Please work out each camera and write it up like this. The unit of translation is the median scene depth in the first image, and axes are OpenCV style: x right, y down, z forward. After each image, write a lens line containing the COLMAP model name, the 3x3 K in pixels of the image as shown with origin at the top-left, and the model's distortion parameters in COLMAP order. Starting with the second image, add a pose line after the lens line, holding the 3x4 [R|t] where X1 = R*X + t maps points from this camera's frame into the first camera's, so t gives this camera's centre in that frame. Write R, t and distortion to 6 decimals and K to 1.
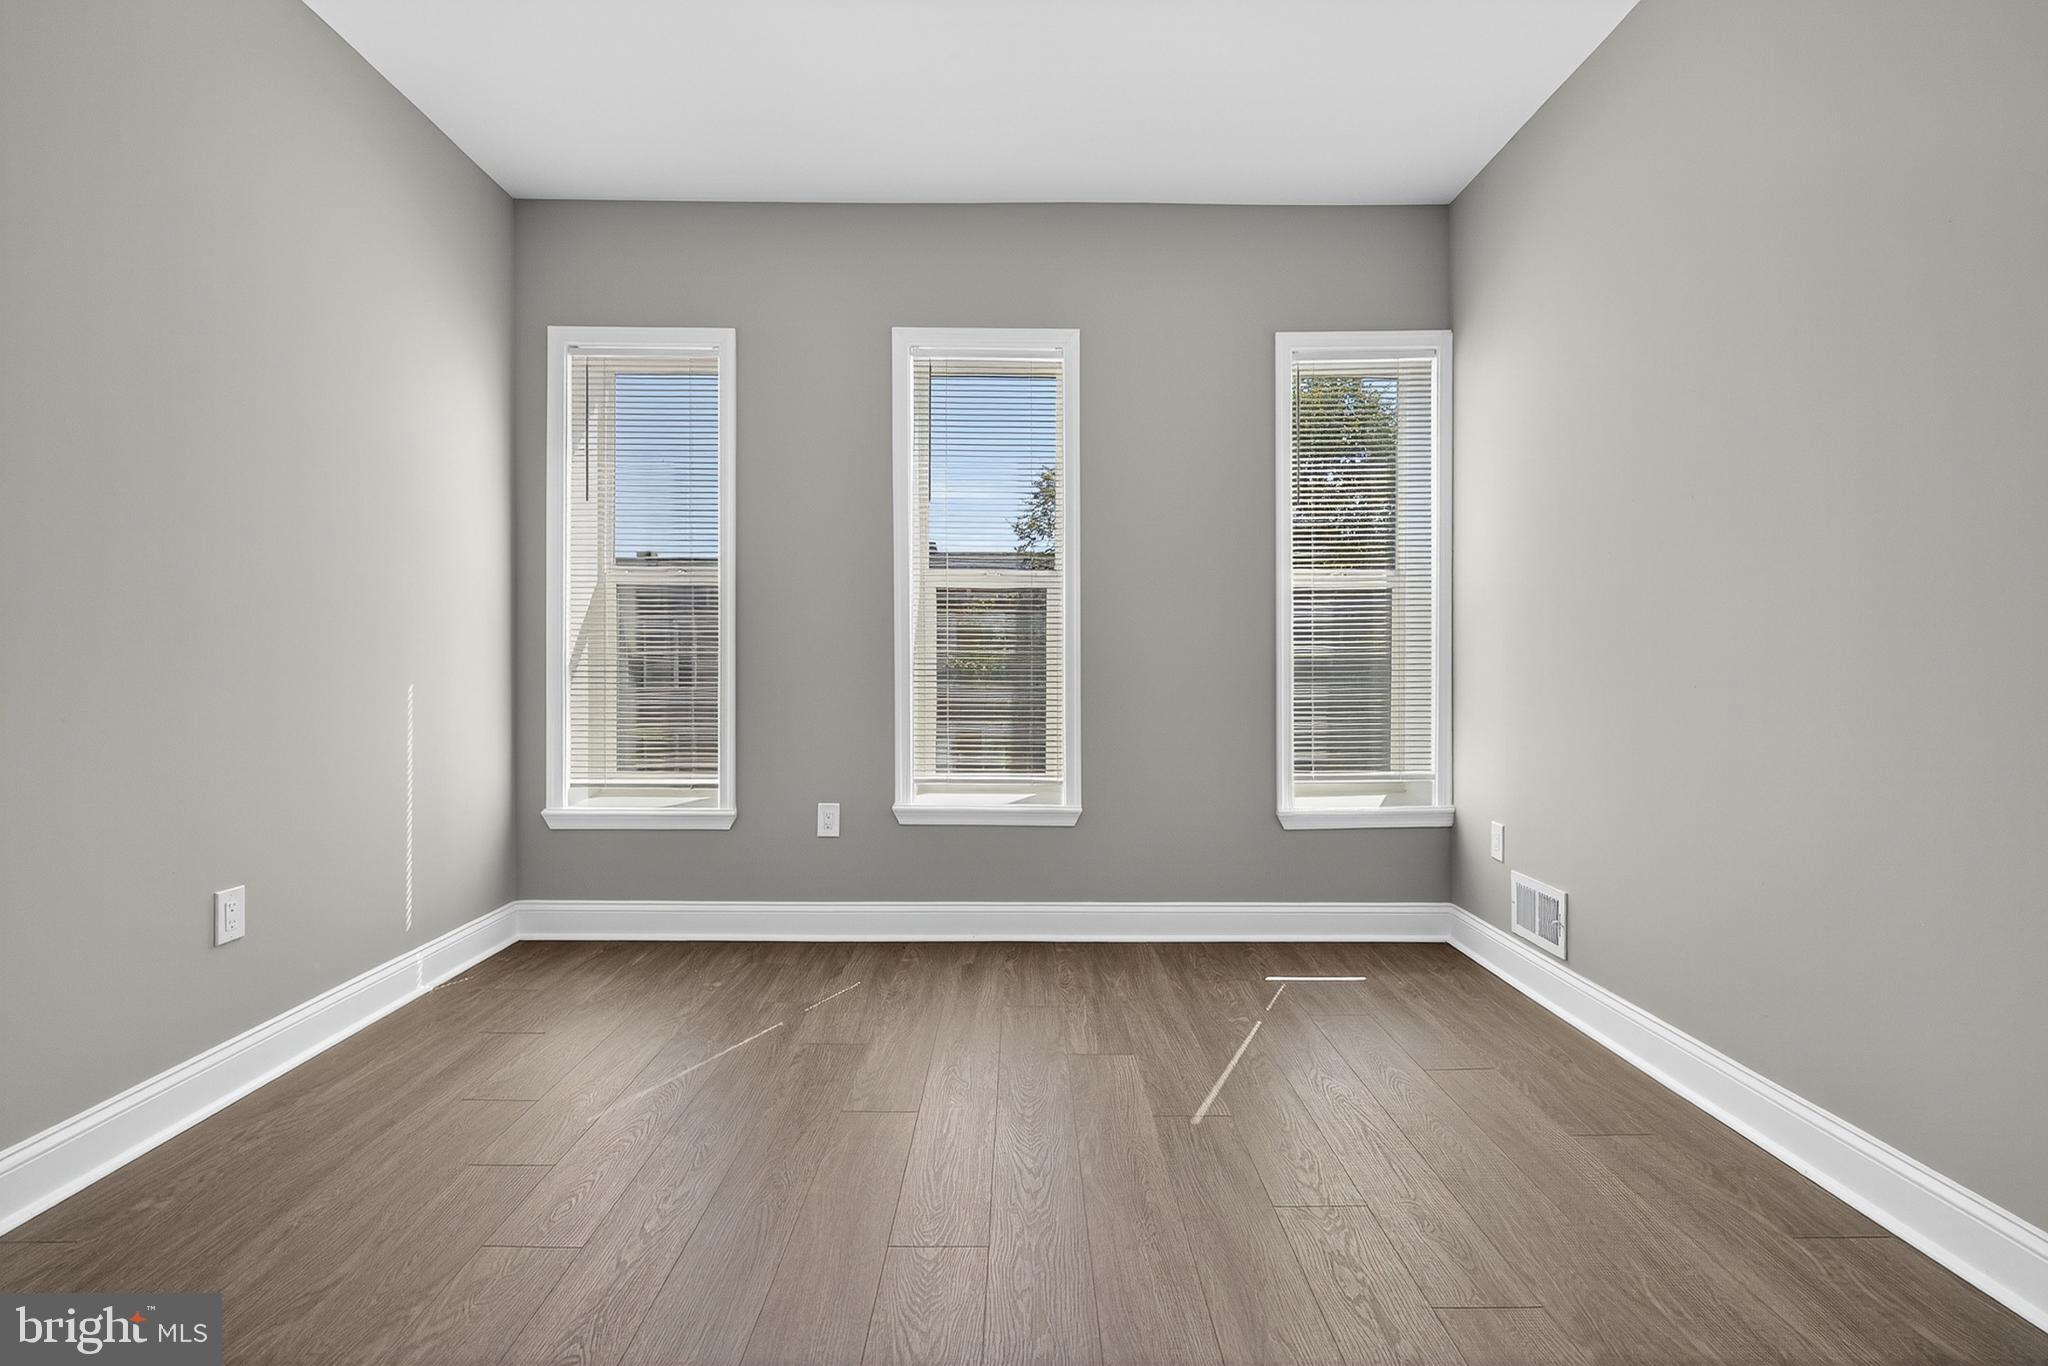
lens RADIAL K [[931.3, 0, 1023.2], [0, 931.3, 677.3], [0, 0, 1]] dist [-0.015430, 0.000165]
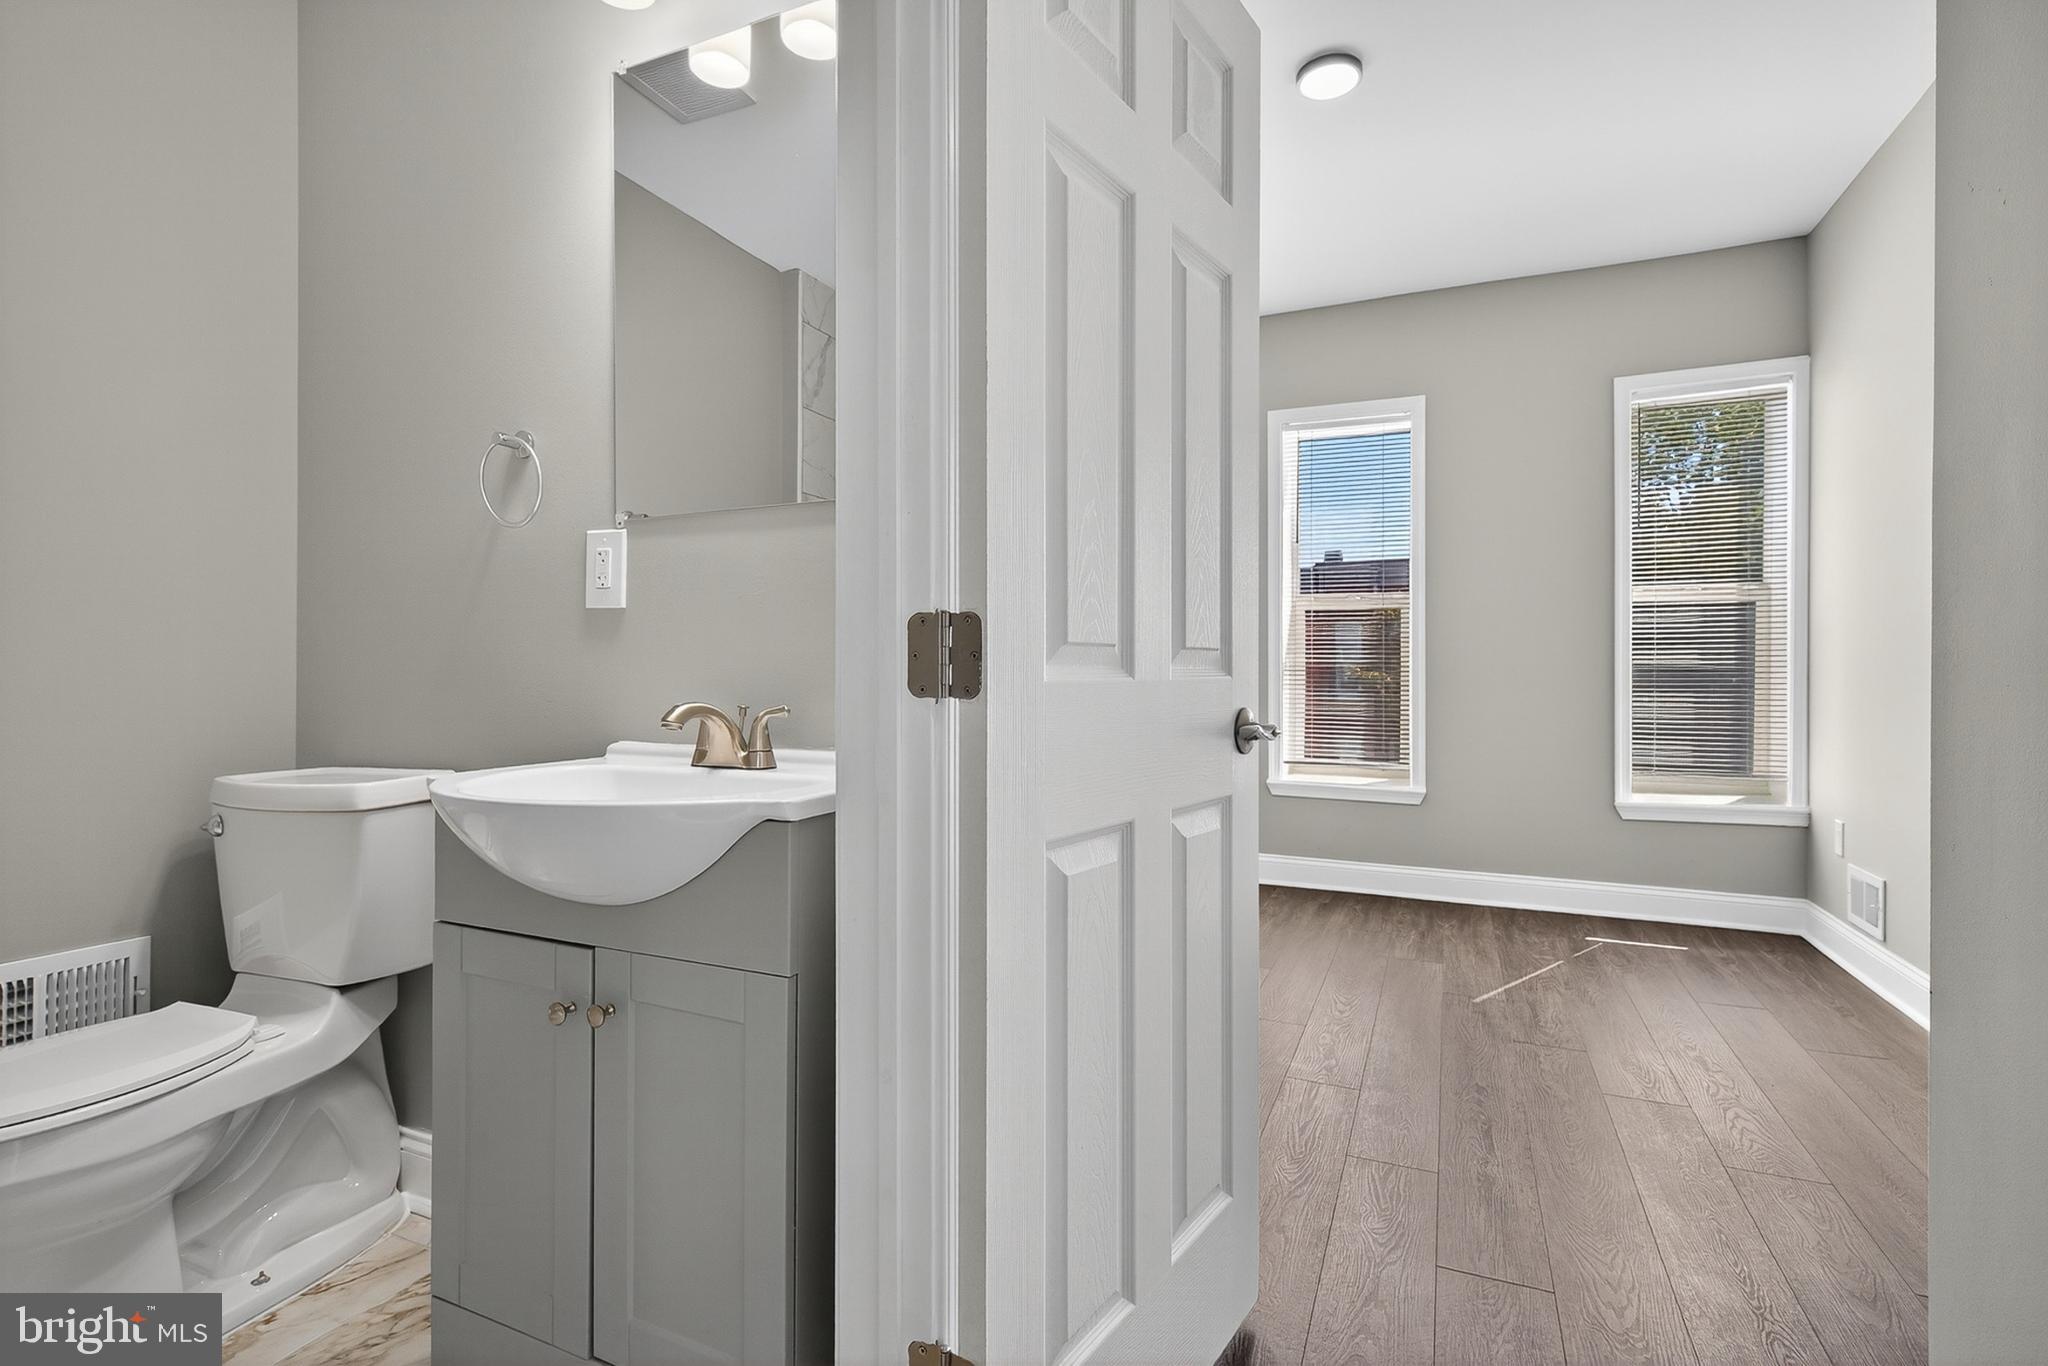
lens RADIAL K [[931.3, 0, 1023.2], [0, 931.3, 677.3], [0, 0, 1]] dist [-0.015430, 0.000165]
pose [[0.911259, 0.005464, -0.411797, 0.081749], [-0.010826, 0.999884, -0.010689, 0.012813], [0.411691, 0.014199, 0.911213, -0.319869]]
